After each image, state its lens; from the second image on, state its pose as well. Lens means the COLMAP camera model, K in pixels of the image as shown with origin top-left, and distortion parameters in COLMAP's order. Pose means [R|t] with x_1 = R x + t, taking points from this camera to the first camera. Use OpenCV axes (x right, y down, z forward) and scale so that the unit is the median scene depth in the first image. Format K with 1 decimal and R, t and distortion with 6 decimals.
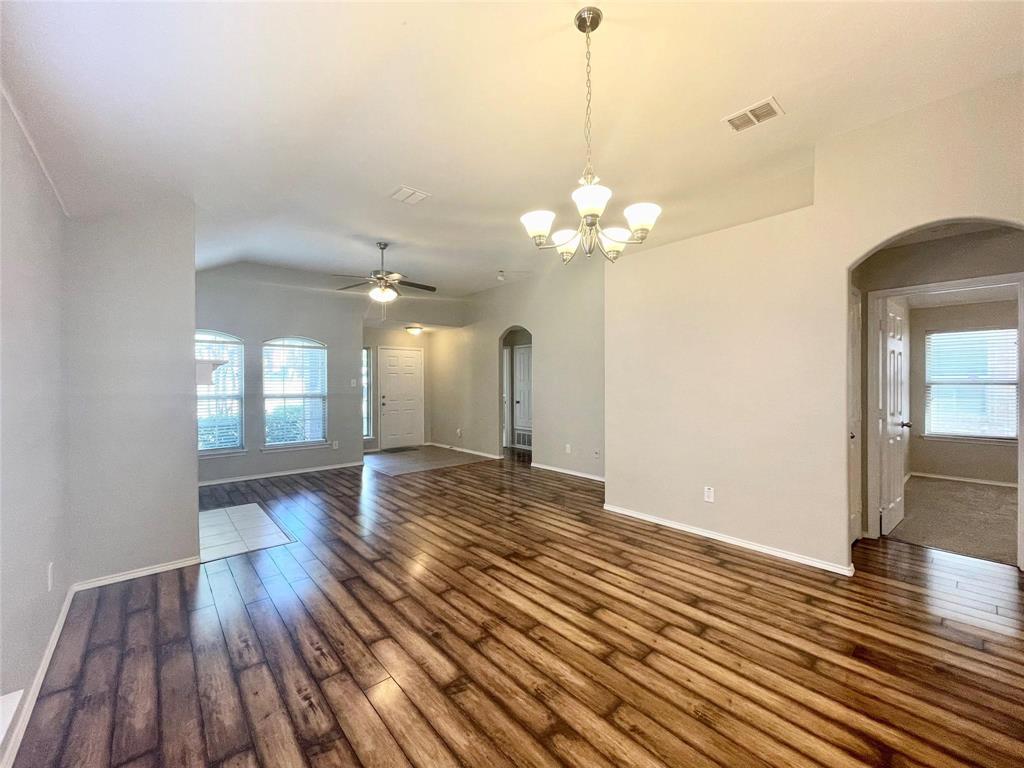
lens RADIAL K [[414.0, 0, 512.6], [0, 414.0, 386.7], [0, 0, 1]] dist [-0.003211, 0.001026]
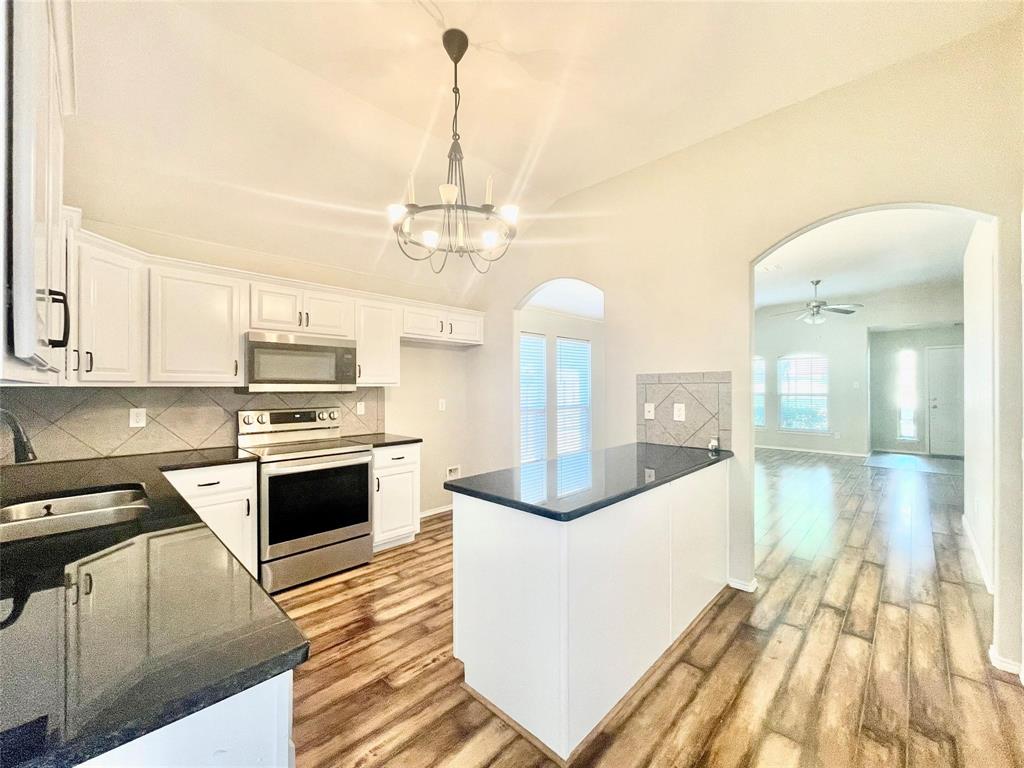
lens RADIAL K [[414.0, 0, 509.2], [0, 414.0, 383.8], [0, 0, 1]] dist [-0.003211, 0.001026]
pose [[0.077895, -0.001425, -0.996961, 1.573455], [-0.006547, 0.999977, -0.001941, -0.007565], [0.996940, 0.006679, 0.077884, -0.150877]]
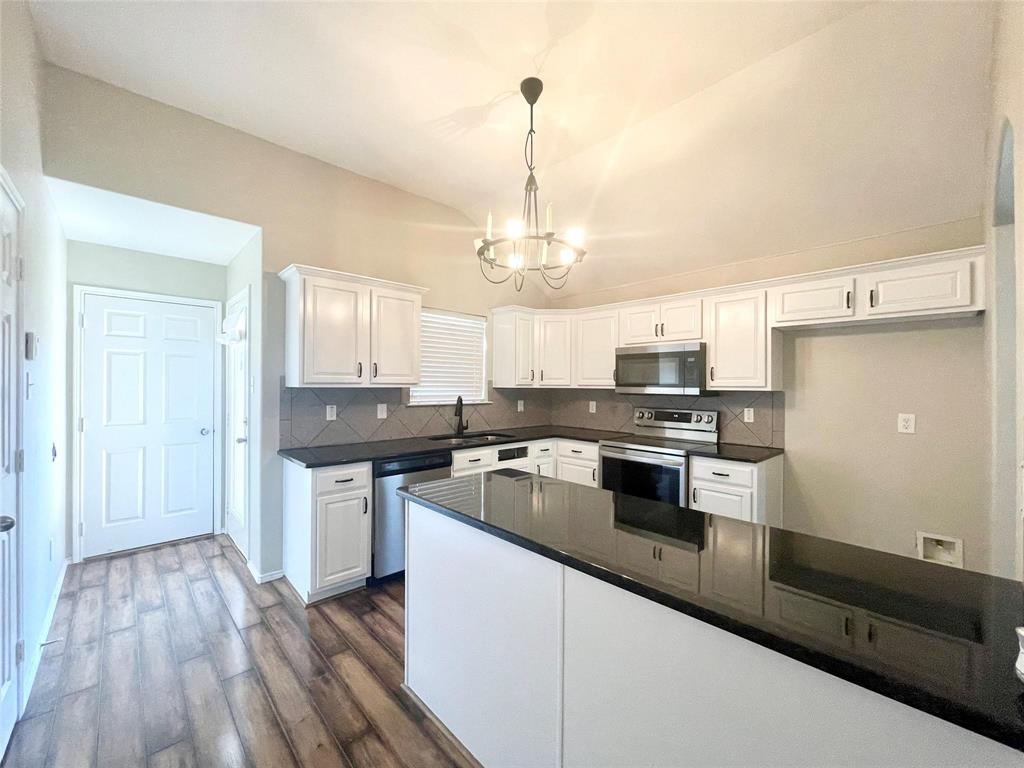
lens RADIAL K [[414.0, 0, 511.5], [0, 414.0, 383.8], [0, 0, 1]] dist [-0.003211, 0.001026]
pose [[-0.999370, -0.002184, -0.035415, 0.952305], [-0.002430, 0.999973, 0.006900, -0.022278], [0.035399, 0.006982, -0.999349, 0.583852]]
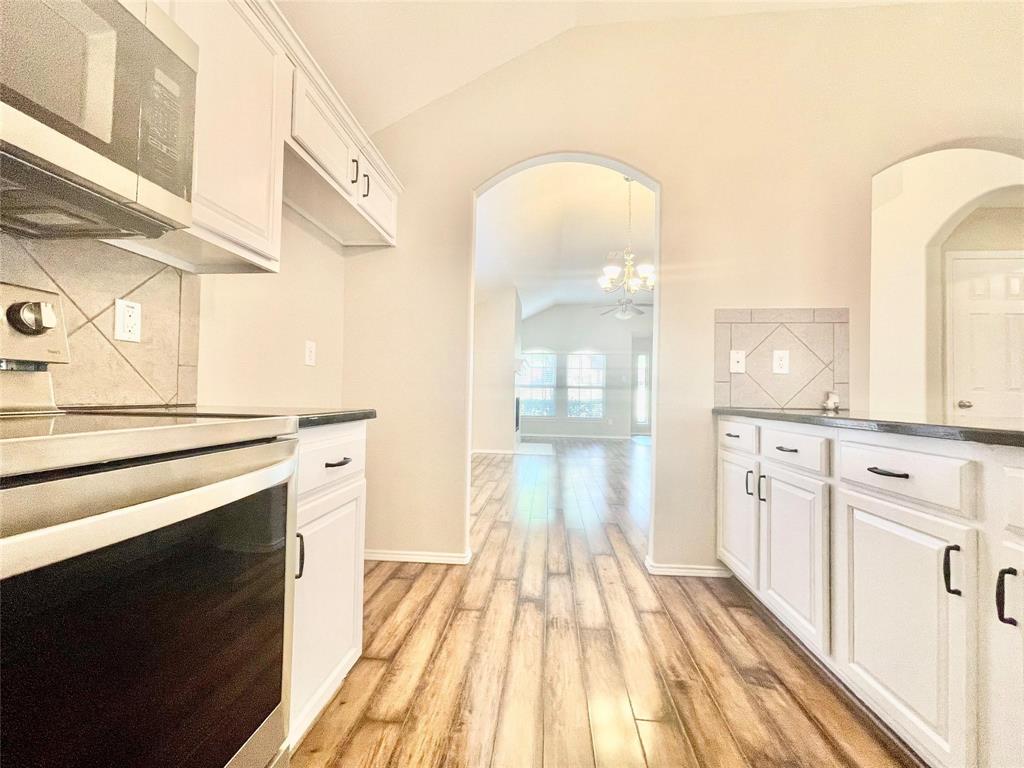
lens RADIAL K [[414.0, 0, 511.7], [0, 414.0, 383.4], [0, 0, 1]] dist [-0.003211, 0.001026]
pose [[0.690940, -0.002495, -0.722908, 0.809654], [-0.027784, 0.999164, -0.030004, 0.129595], [0.722378, 0.040816, 0.690293, -0.510954]]
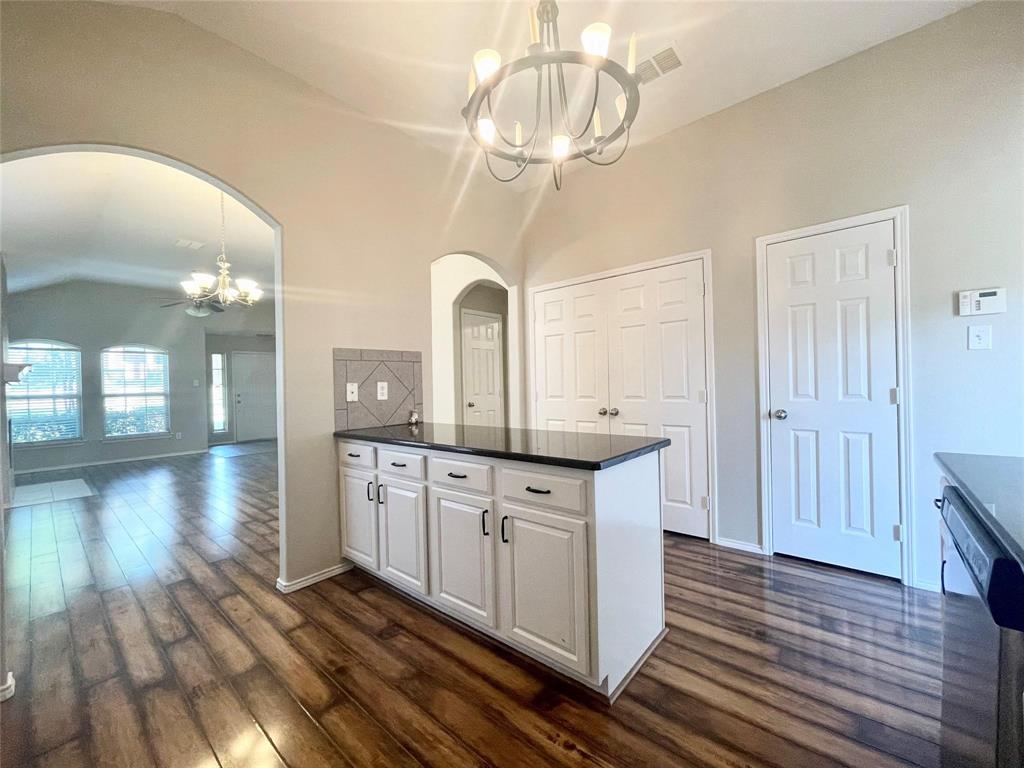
lens RADIAL K [[414.0, 0, 509.5], [0, 414.0, 383.8], [0, 0, 1]] dist [-0.003211, 0.001026]
pose [[0.990213, -0.021189, 0.137948, 0.770306], [0.022676, 0.999700, -0.009215, 0.055727], [-0.137711, 0.012253, 0.990397, -0.654470]]
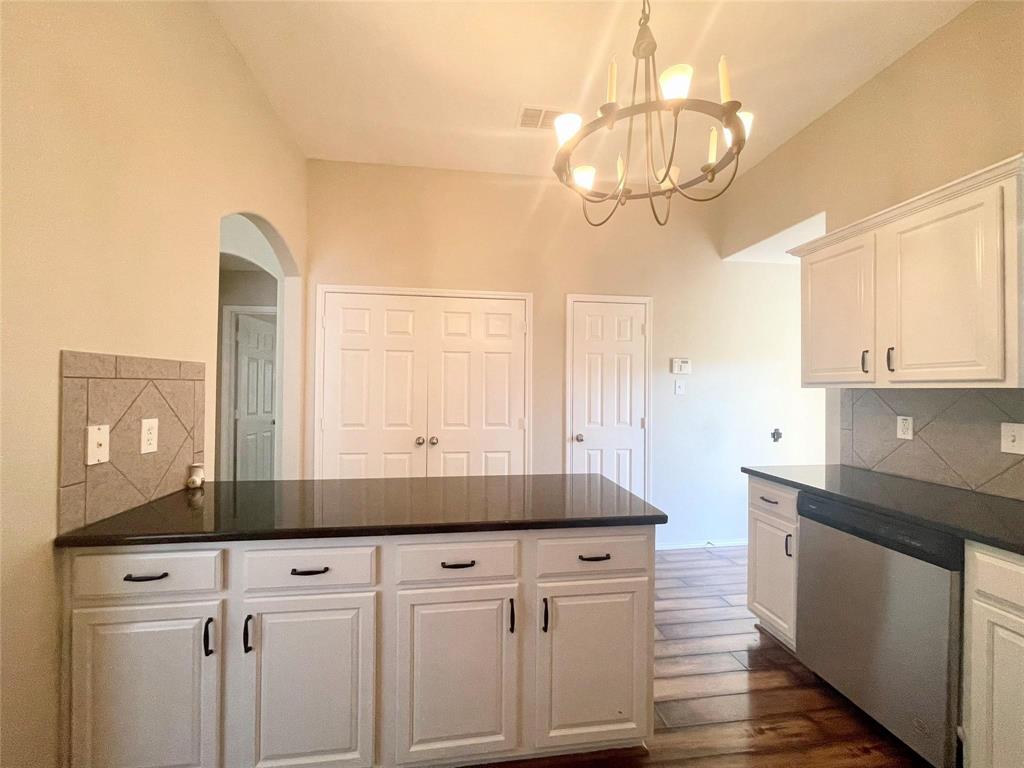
lens RADIAL K [[414.0, 0, 510.8], [0, 414.0, 383.5], [0, 0, 1]] dist [-0.003211, 0.001026]
pose [[0.552640, 0.016850, 0.833250, 0.431416], [-0.003004, 0.999829, -0.018226, 0.000427], [-0.833415, 0.007569, 0.552596, -0.317424]]
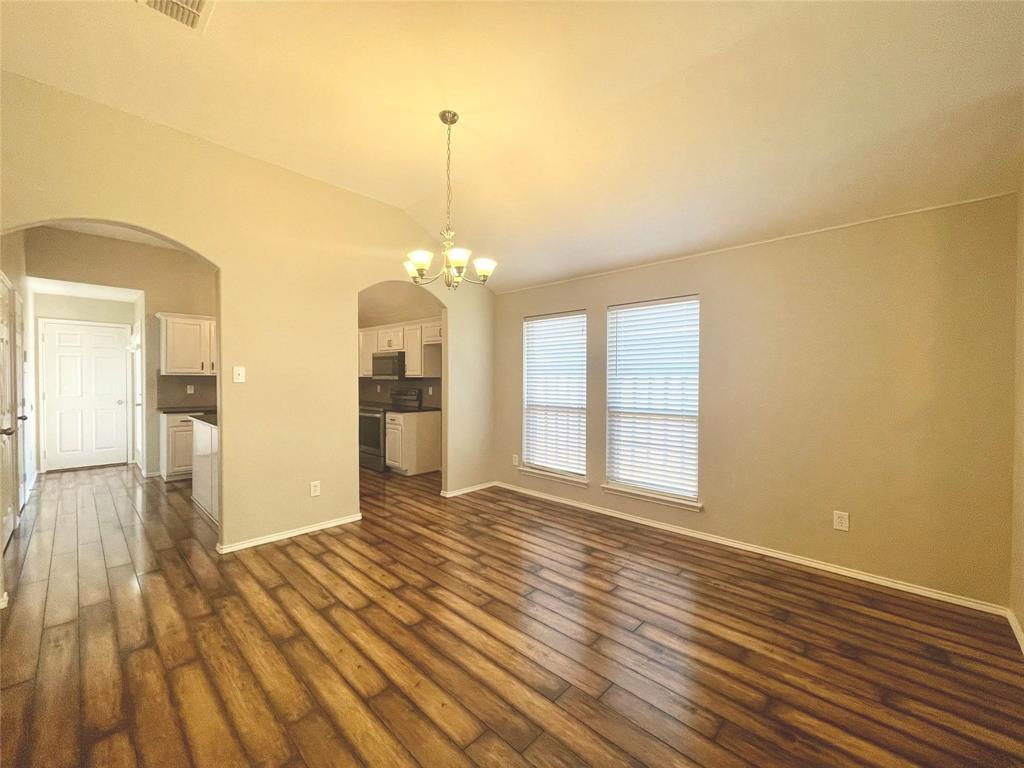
lens RADIAL K [[414.0, 0, 512.9], [0, 414.0, 383.3], [0, 0, 1]] dist [-0.003211, 0.001026]
pose [[-0.995435, -0.001533, -0.095434, 0.064667], [-0.003525, 0.999779, 0.020708, -0.013092], [0.095381, 0.020950, -0.995220, 1.567172]]
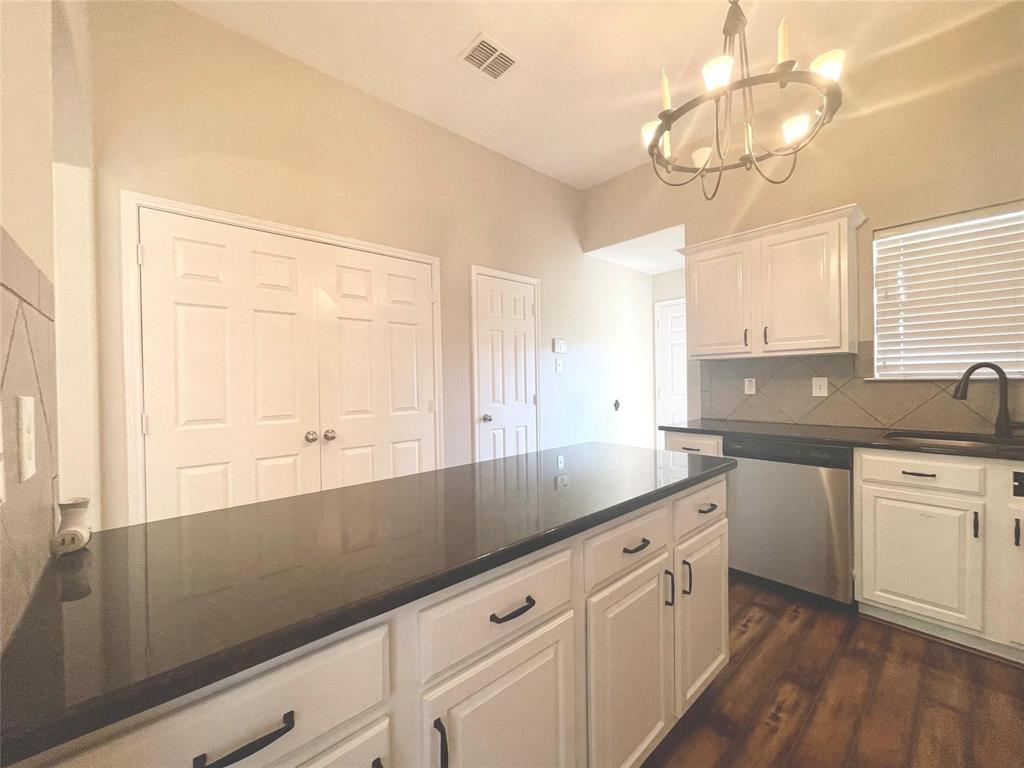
lens RADIAL K [[414.0, 0, 511.4], [0, 414.0, 384.1], [0, 0, 1]] dist [-0.003211, 0.001026]
pose [[-0.015999, -0.004074, 0.999864, 0.401062], [0.025424, 0.999667, 0.004480, 0.035961], [-0.999549, 0.025492, -0.015890, 0.096368]]
